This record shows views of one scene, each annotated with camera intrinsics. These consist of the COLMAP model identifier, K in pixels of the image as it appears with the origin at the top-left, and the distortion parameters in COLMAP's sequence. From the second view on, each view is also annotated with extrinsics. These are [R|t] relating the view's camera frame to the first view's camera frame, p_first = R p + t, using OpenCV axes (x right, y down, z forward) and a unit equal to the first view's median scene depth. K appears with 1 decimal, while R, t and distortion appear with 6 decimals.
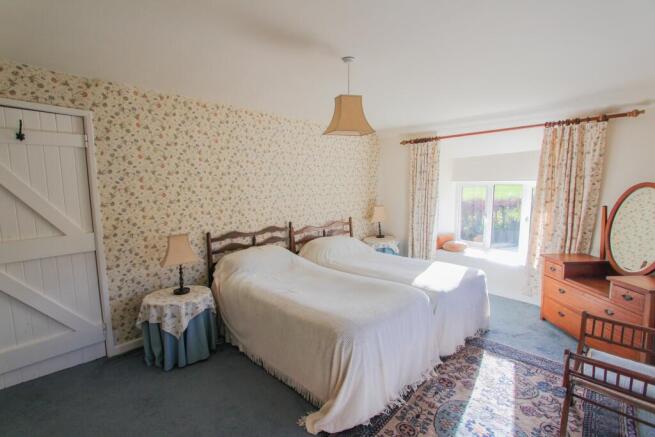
lens RADIAL K [[310.2, 0, 327.5], [0, 310.2, 218.5], [0, 0, 1]] dist [-0.000908, 0.000099]
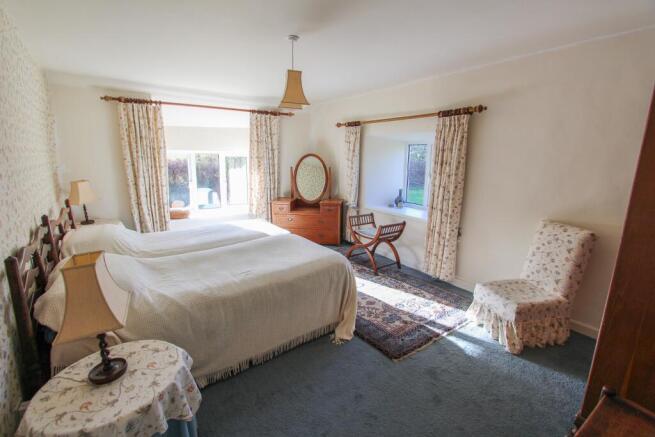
lens RADIAL K [[310.2, 0, 327.5], [0, 310.2, 218.5], [0, 0, 1]] dist [-0.000908, 0.000099]
pose [[0.118159, -0.190946, 0.974463, -0.736335], [0.099009, 0.978713, 0.179774, -0.042330], [-0.988046, 0.075239, 0.134549, 0.504707]]
